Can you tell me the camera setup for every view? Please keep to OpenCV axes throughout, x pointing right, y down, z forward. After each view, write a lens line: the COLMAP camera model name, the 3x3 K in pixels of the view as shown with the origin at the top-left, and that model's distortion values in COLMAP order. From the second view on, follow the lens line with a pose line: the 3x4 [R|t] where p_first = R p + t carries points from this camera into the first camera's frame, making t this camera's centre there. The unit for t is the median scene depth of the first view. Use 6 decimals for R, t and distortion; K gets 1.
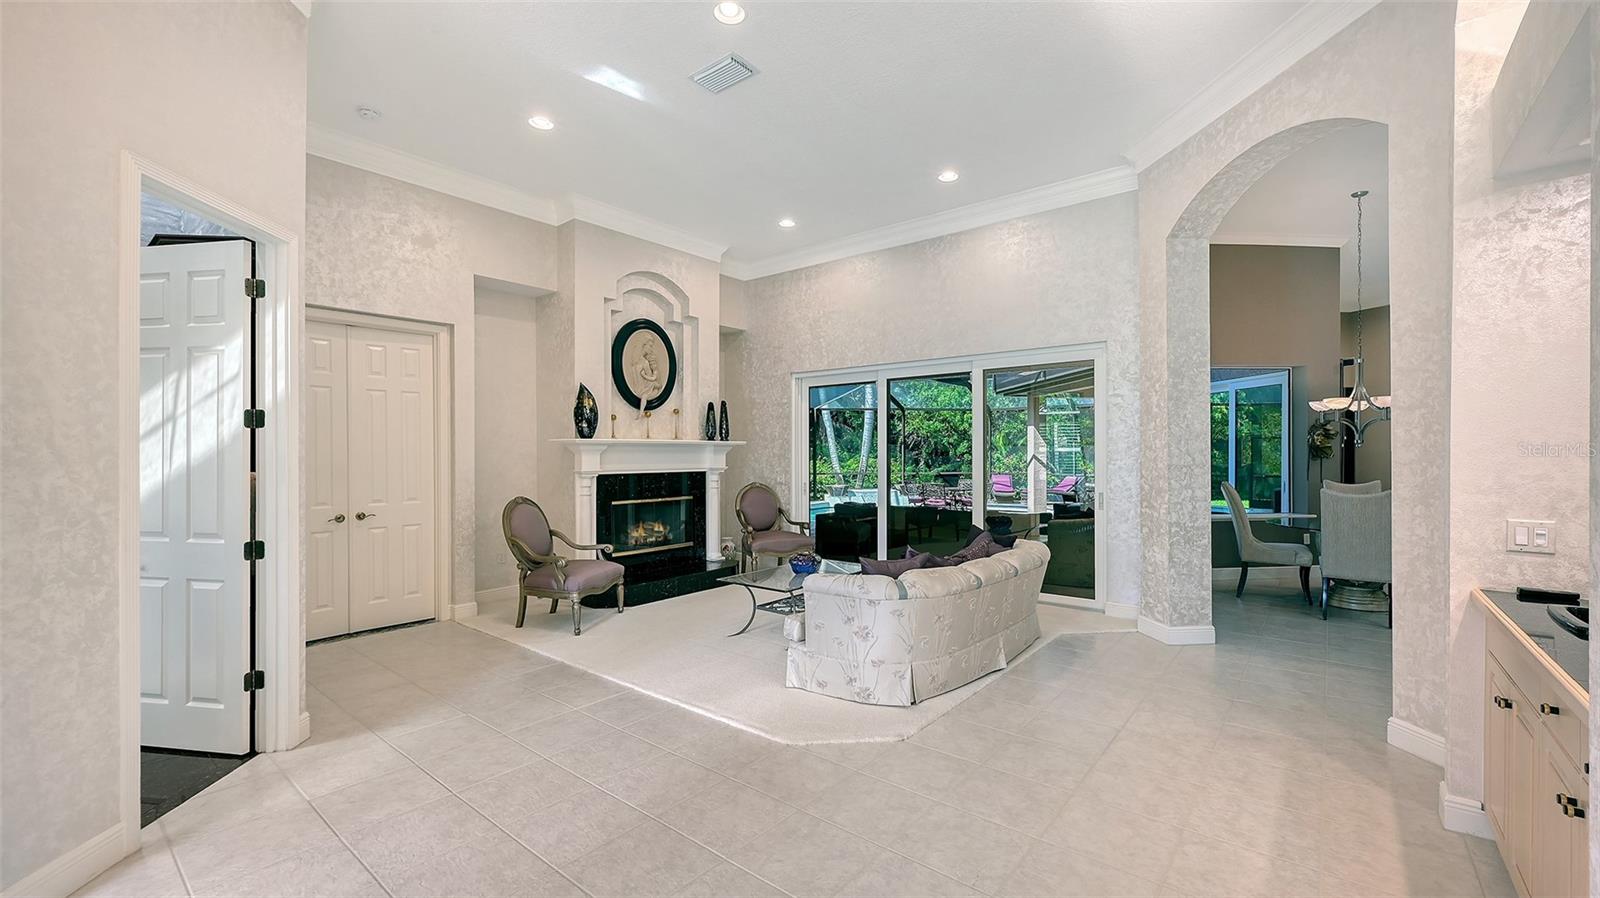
lens RADIAL K [[647.1, 0, 806.7], [0, 647.1, 458.6], [0, 0, 1]] dist [0.002015, 0.000081]
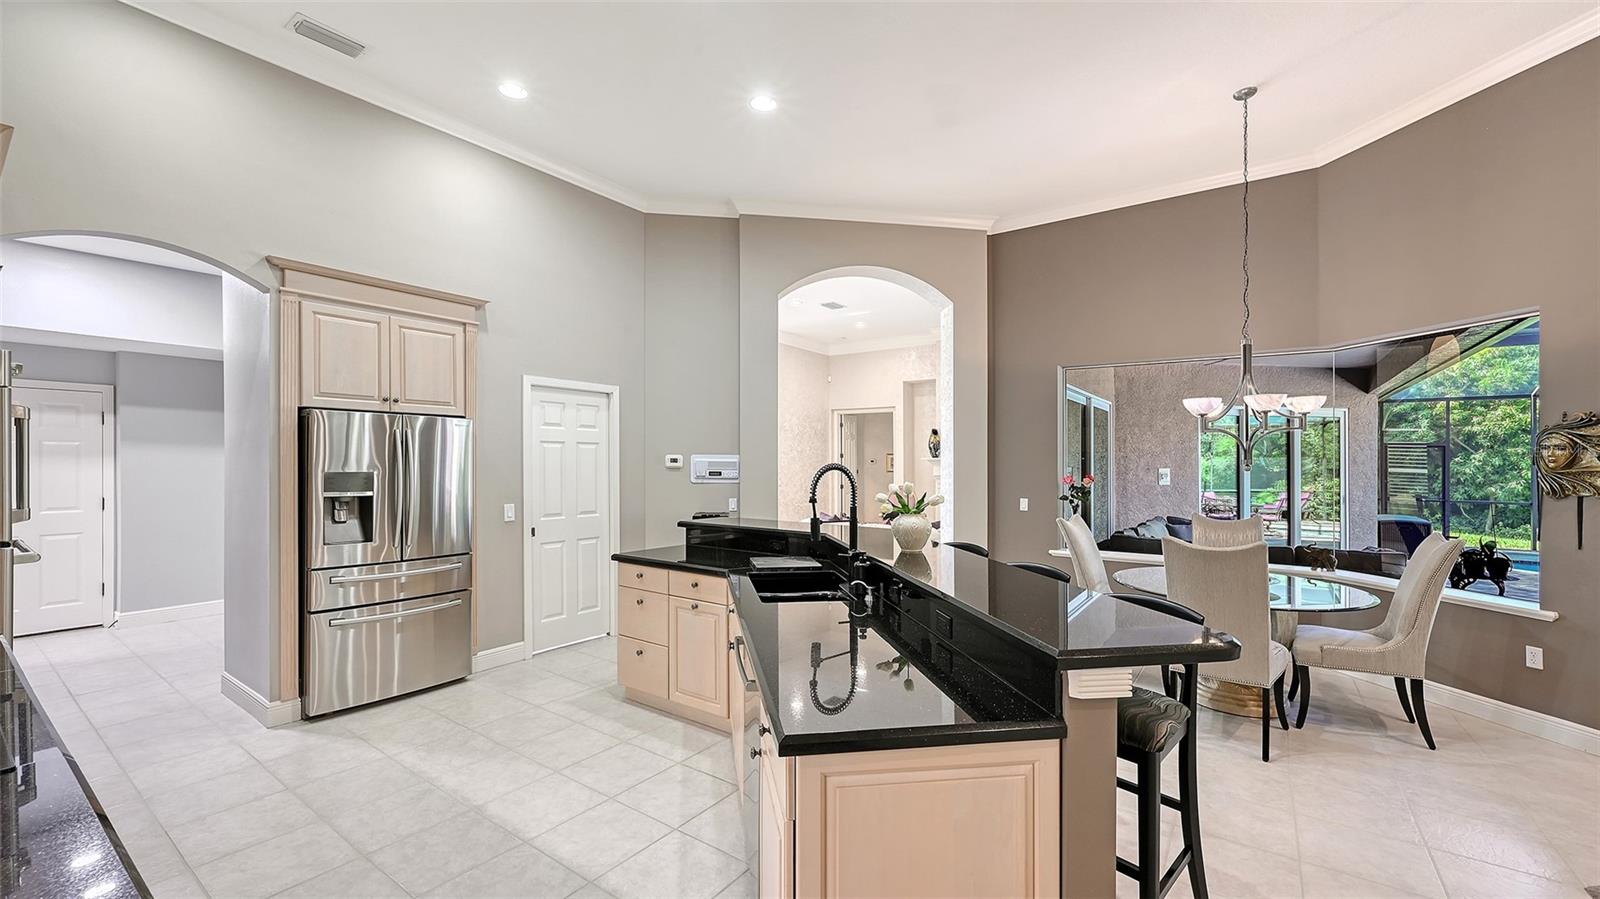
lens RADIAL K [[644.6, 0, 807.5], [0, 644.6, 466.2], [0, 0, 1]] dist [-0.001529, -0.000019]
pose [[0.069425, 0.013774, -0.997492, 1.446826], [-0.016277, 0.999787, 0.012673, -0.024145], [0.997454, 0.015356, 0.069635, 0.487404]]
